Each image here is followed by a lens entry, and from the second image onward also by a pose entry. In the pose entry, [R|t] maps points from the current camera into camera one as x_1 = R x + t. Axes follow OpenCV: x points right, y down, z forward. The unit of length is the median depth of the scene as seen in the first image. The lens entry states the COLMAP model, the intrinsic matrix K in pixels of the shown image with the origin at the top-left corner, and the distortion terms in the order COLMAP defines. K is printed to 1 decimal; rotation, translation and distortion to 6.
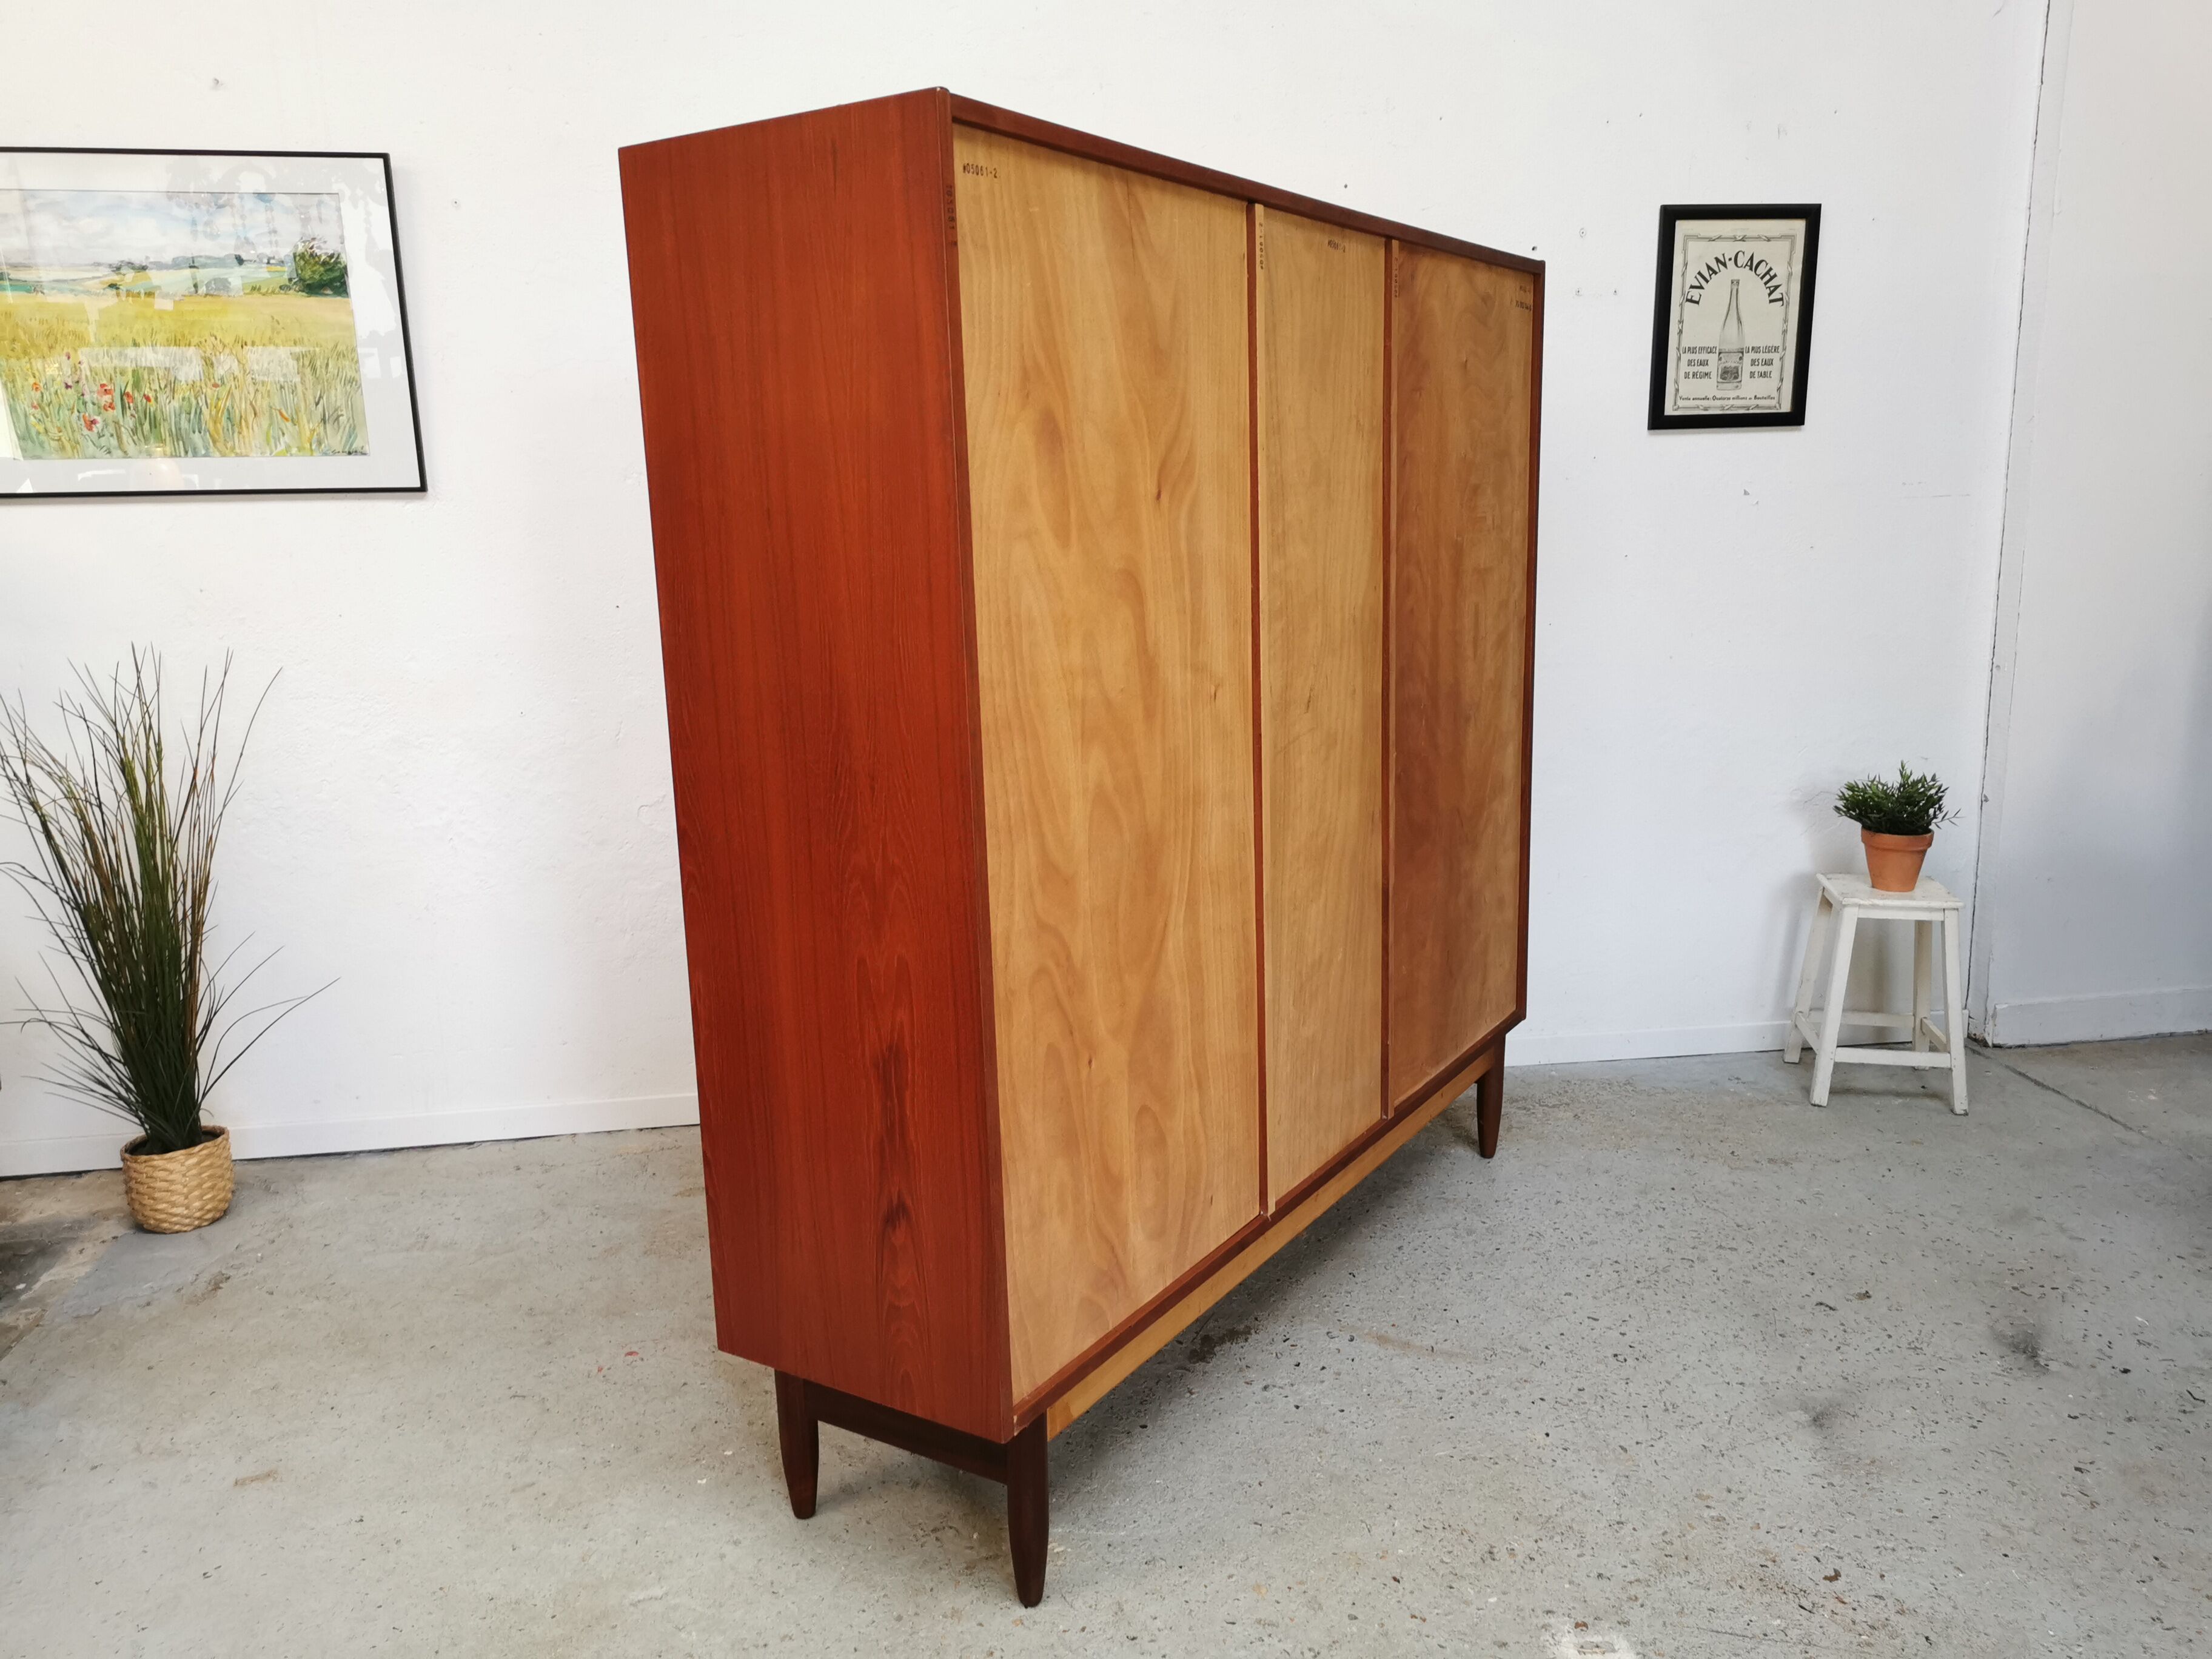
lens RADIAL K [[1694.4, 0, 1104.1], [0, 1694.4, 835.3], [0, 0, 1]] dist [0.064935, -0.064825]
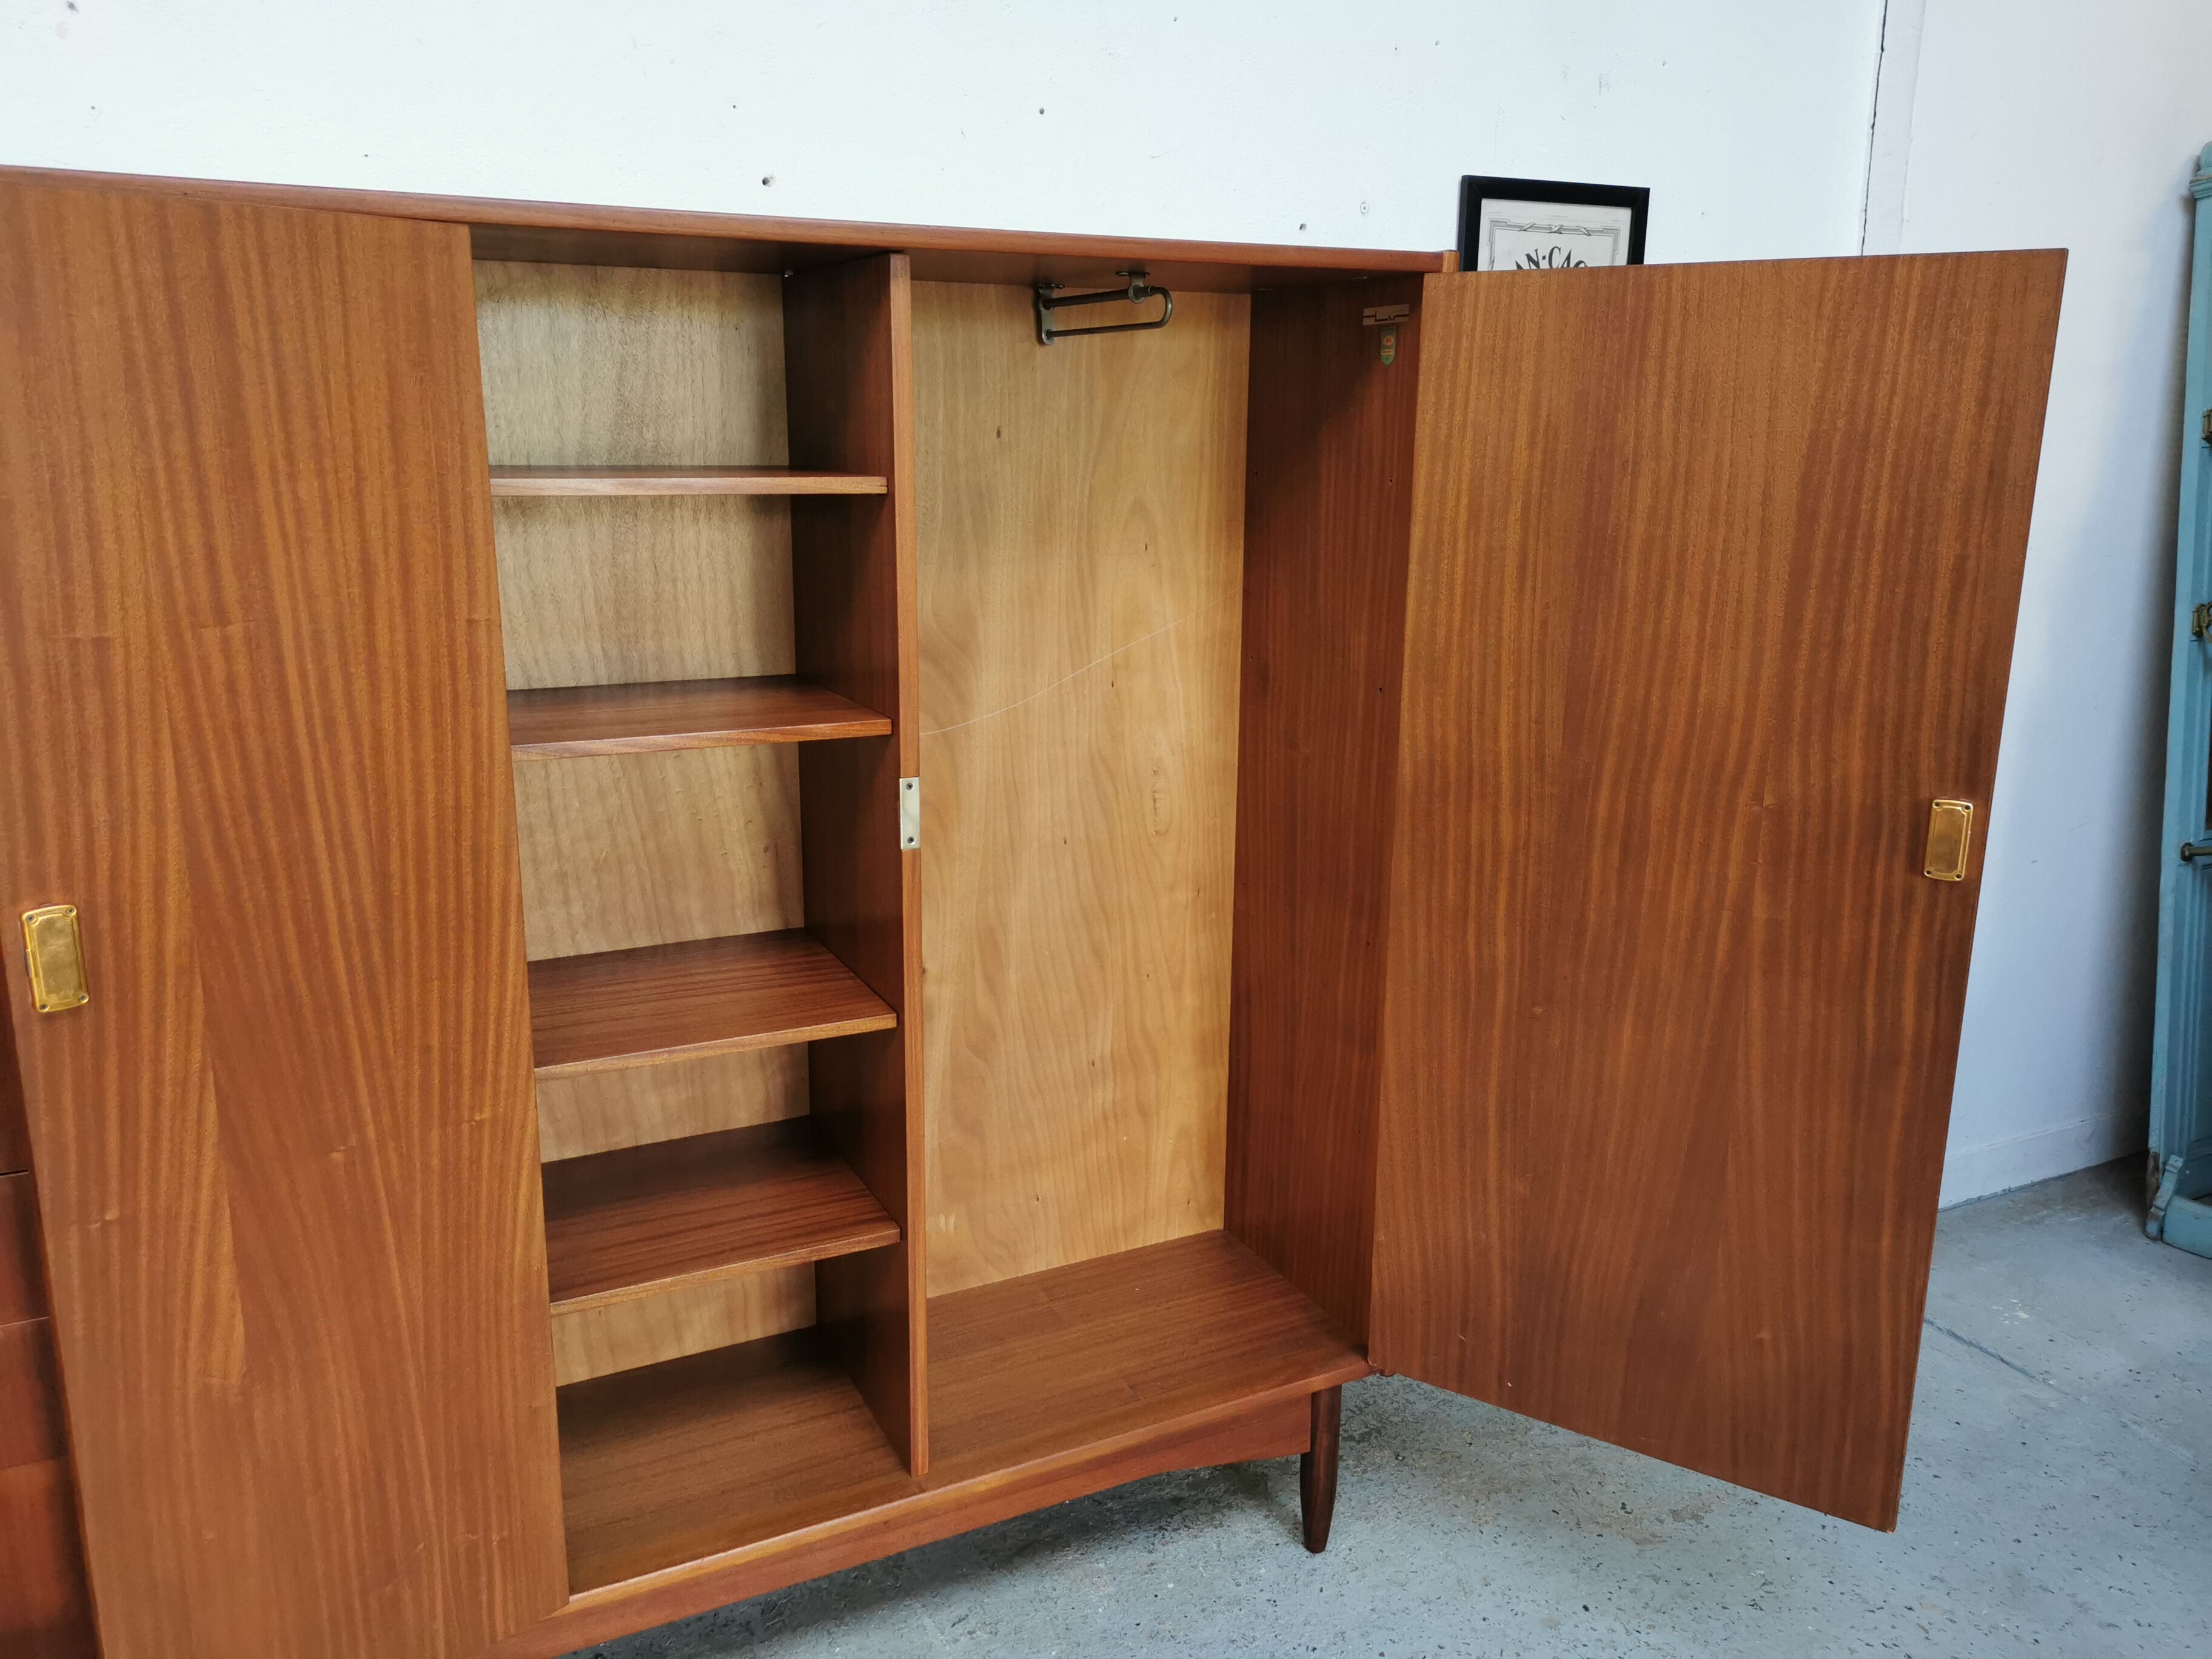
lens RADIAL K [[1698.0, 0, 1103.4], [0, 1698.0, 832.2], [0, 0, 1]] dist [0.050619, -0.033028]
pose [[0.956053, -0.049342, 0.289011, -0.040180], [0.043035, 0.998677, 0.028141, -0.140697], [-0.290017, -0.014467, 0.956912, 0.414188]]
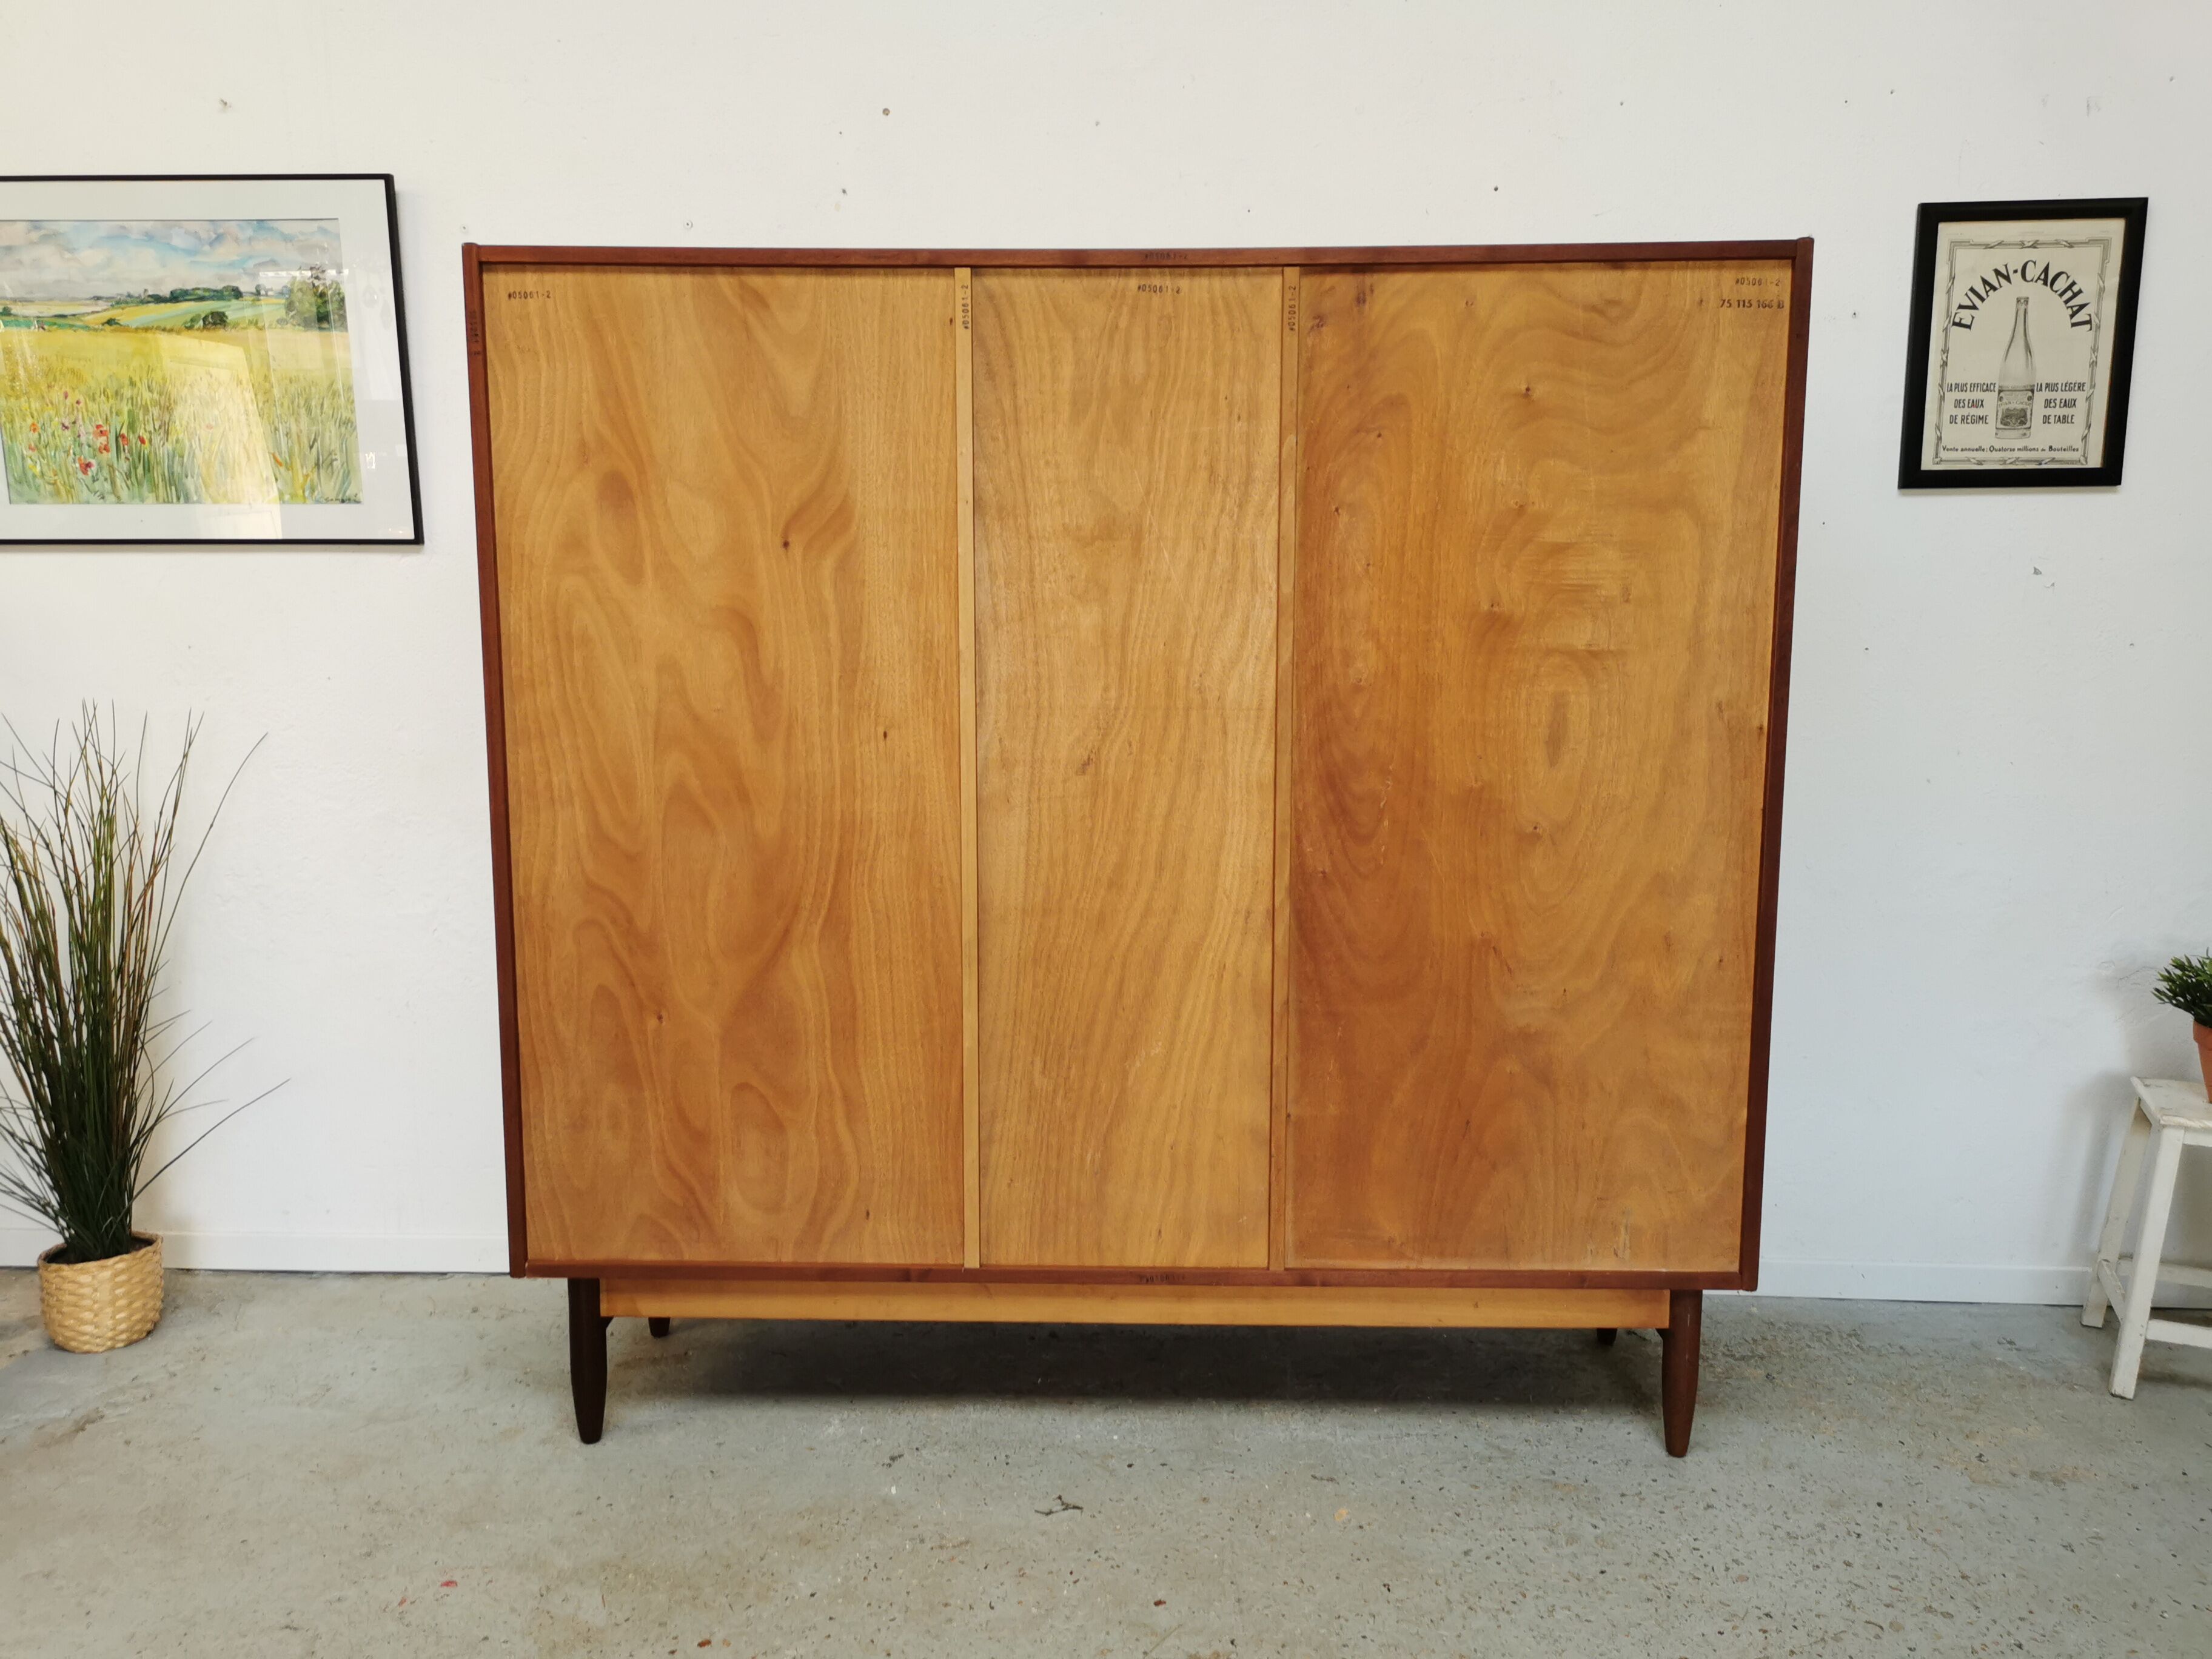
lens RADIAL K [[1693.1, 0, 1091.4], [0, 1693.1, 838.0], [0, 0, 1]] dist [0.068058, -0.068452]
pose [[0.979140, 0.045243, -0.198085, 0.142719], [-0.057093, 0.996879, -0.054527, -0.018570], [0.194999, 0.064699, 0.978667, 0.207306]]
